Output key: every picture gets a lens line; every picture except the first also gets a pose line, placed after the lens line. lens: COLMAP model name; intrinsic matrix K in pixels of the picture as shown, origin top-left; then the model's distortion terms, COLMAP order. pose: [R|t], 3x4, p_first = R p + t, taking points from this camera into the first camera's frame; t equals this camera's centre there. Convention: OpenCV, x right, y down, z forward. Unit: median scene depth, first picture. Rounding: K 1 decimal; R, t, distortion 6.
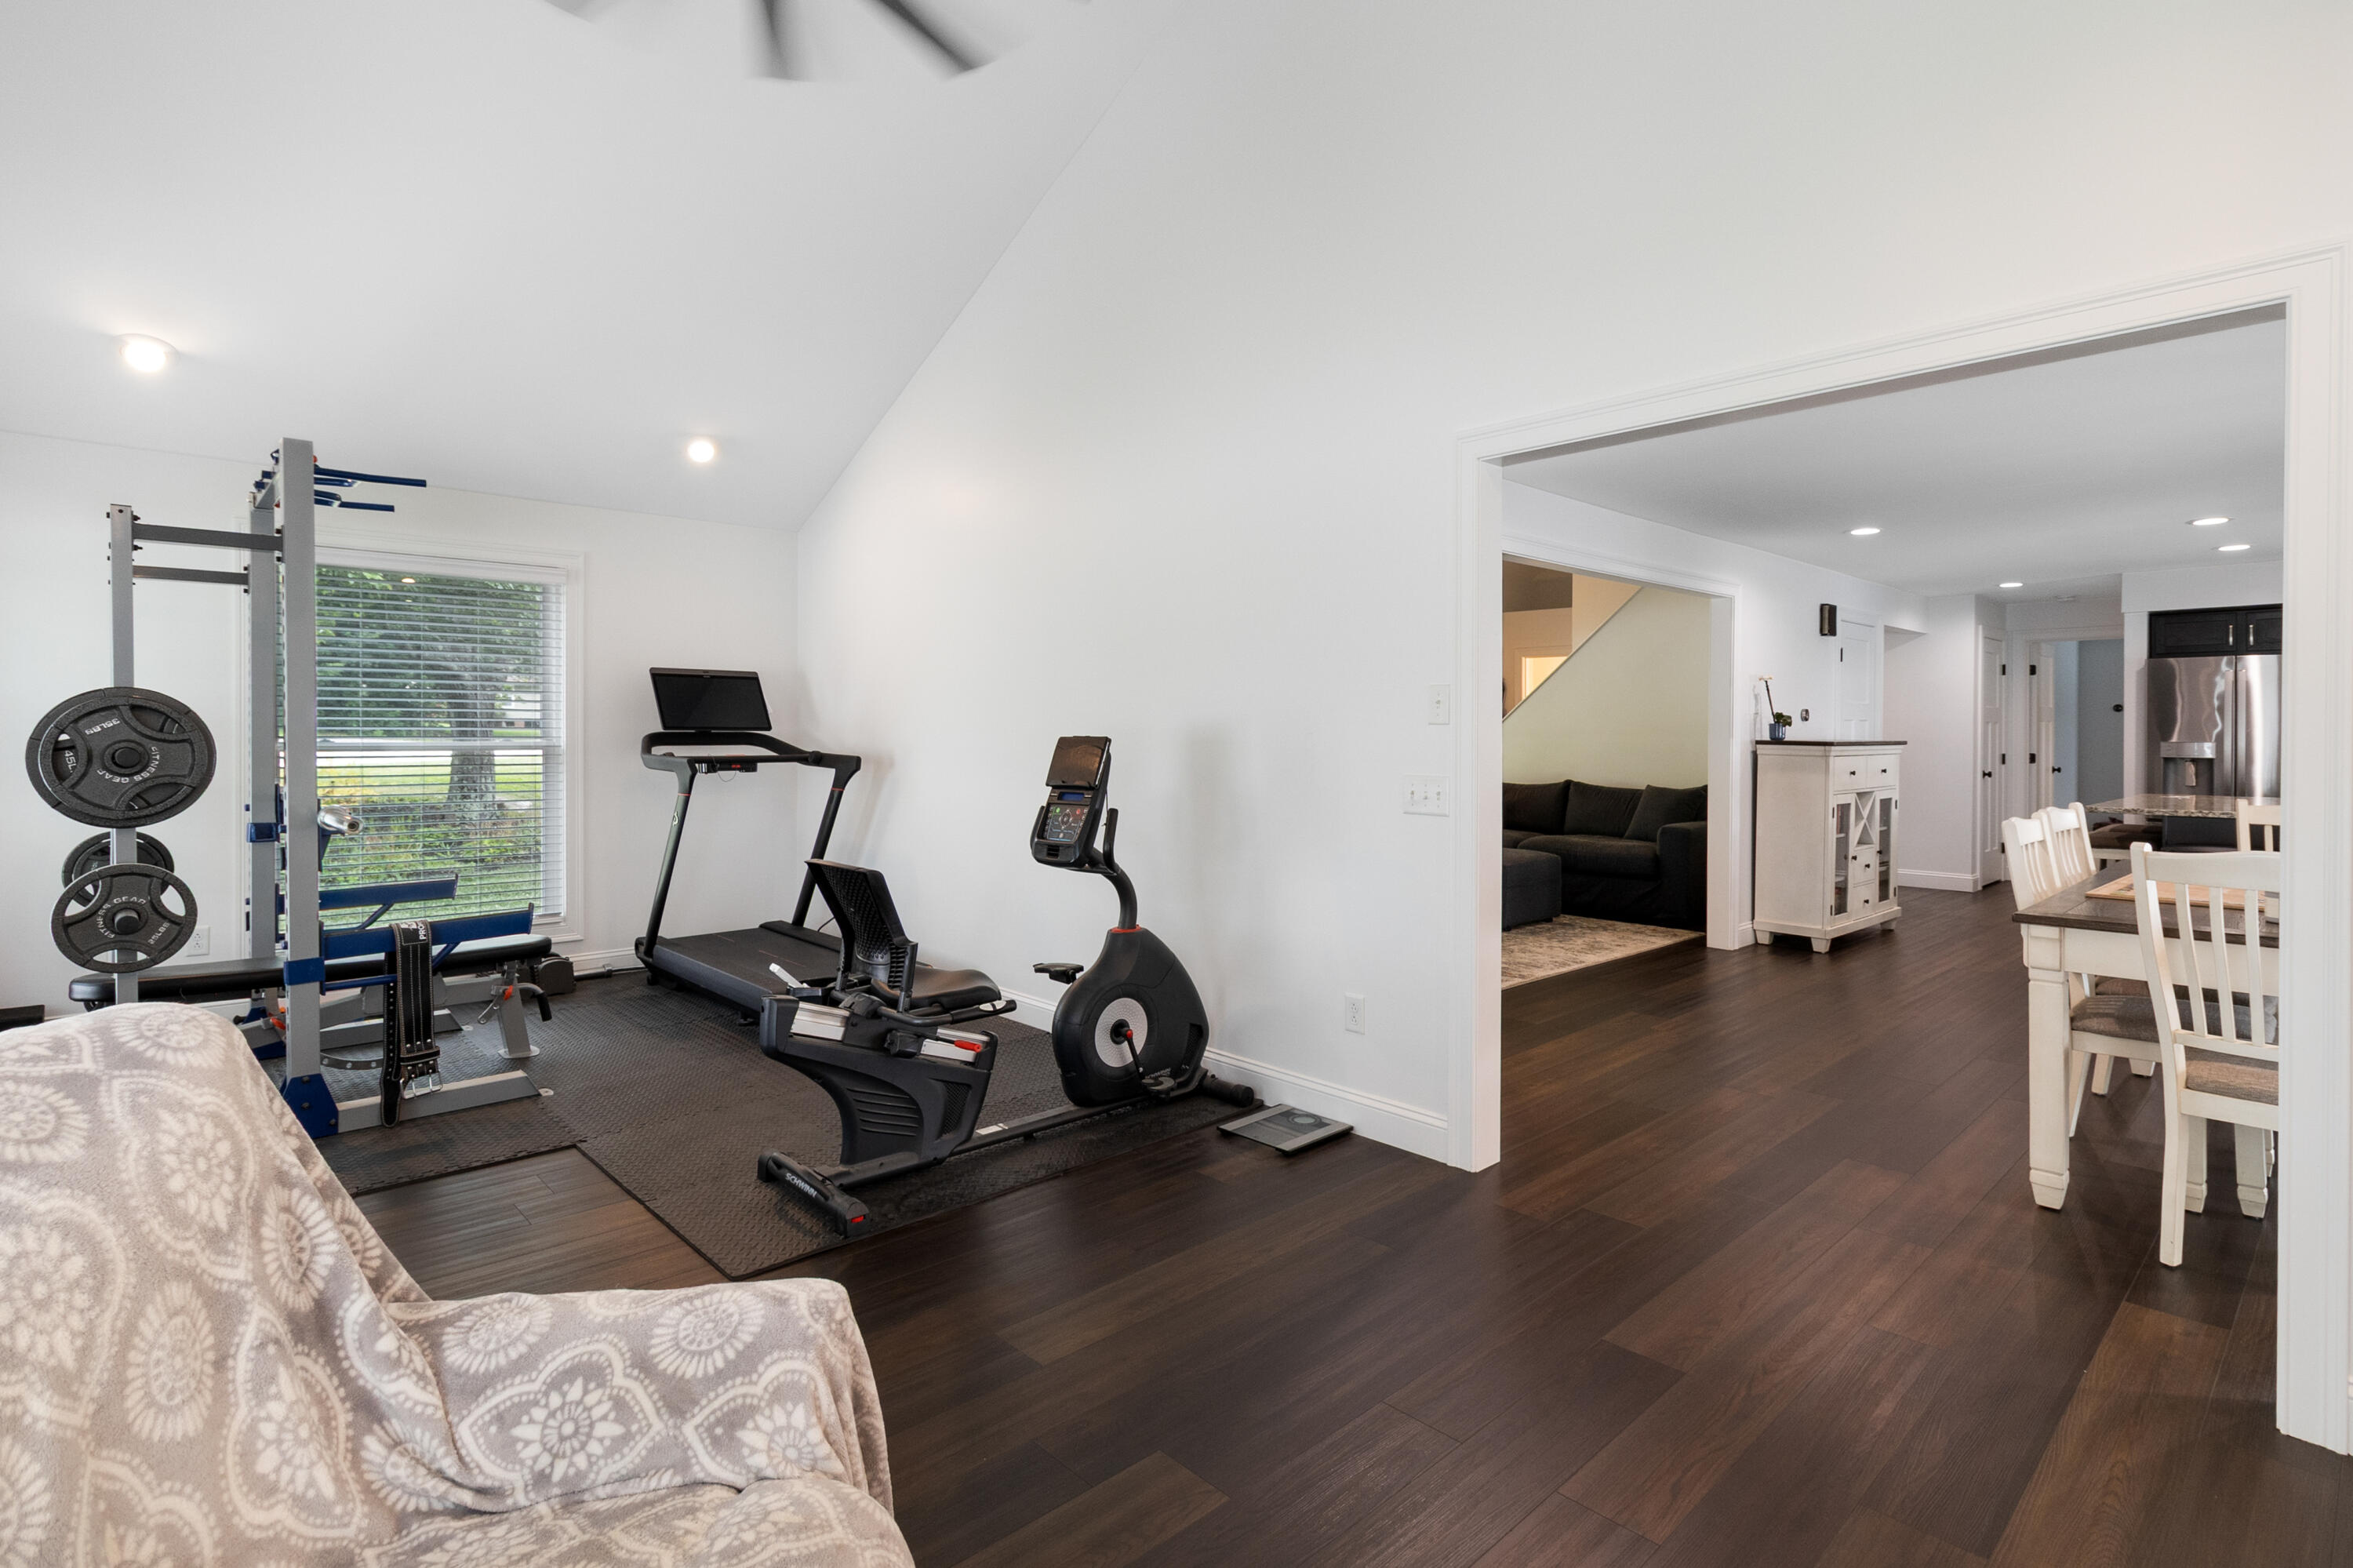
lens RADIAL K [[1152.8, 0, 1177.5], [0, 1152.8, 737.9], [0, 0, 1]] dist [-0.001699, -0.000208]
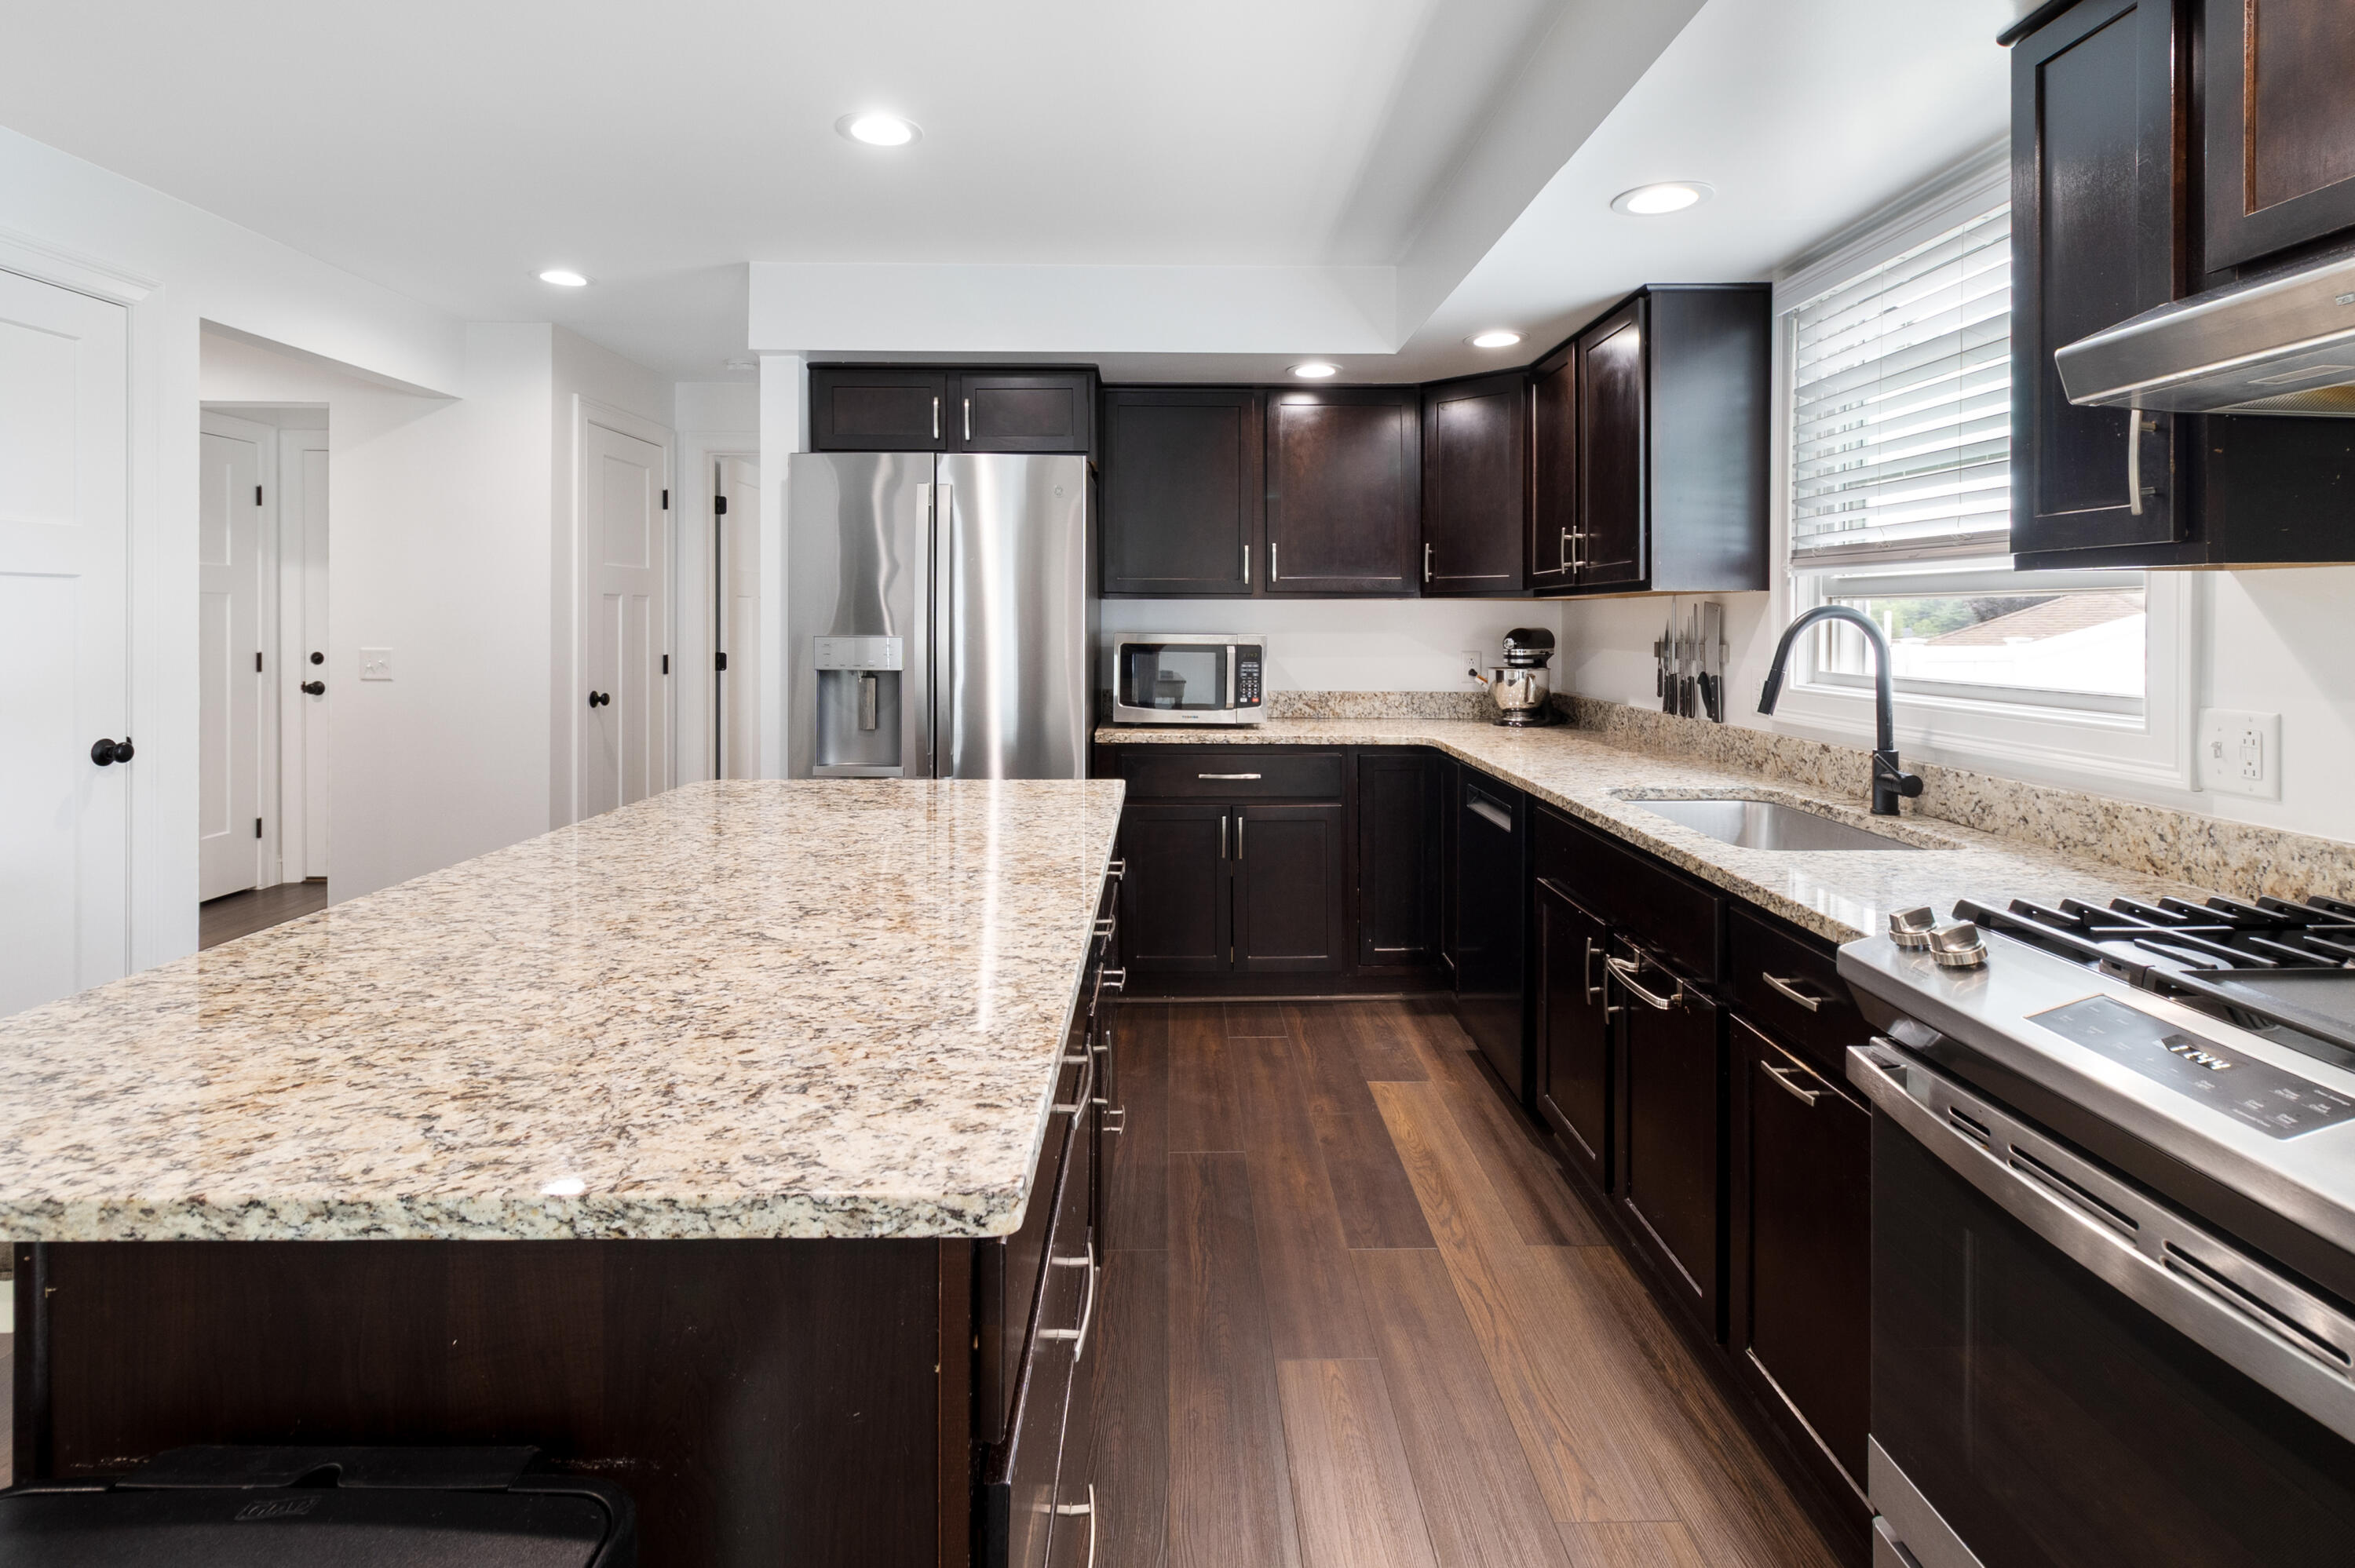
lens RADIAL K [[1146.1, 0, 1181.2], [0, 1146.1, 625.2], [0, 0, 1]] dist [0.012955, 0.000236]
pose [[0.665879, -0.005444, 0.746040, 0.345108], [0.003730, 0.999985, 0.003968, -0.001038], [-0.746051, 0.000141, 0.665889, 0.332265]]
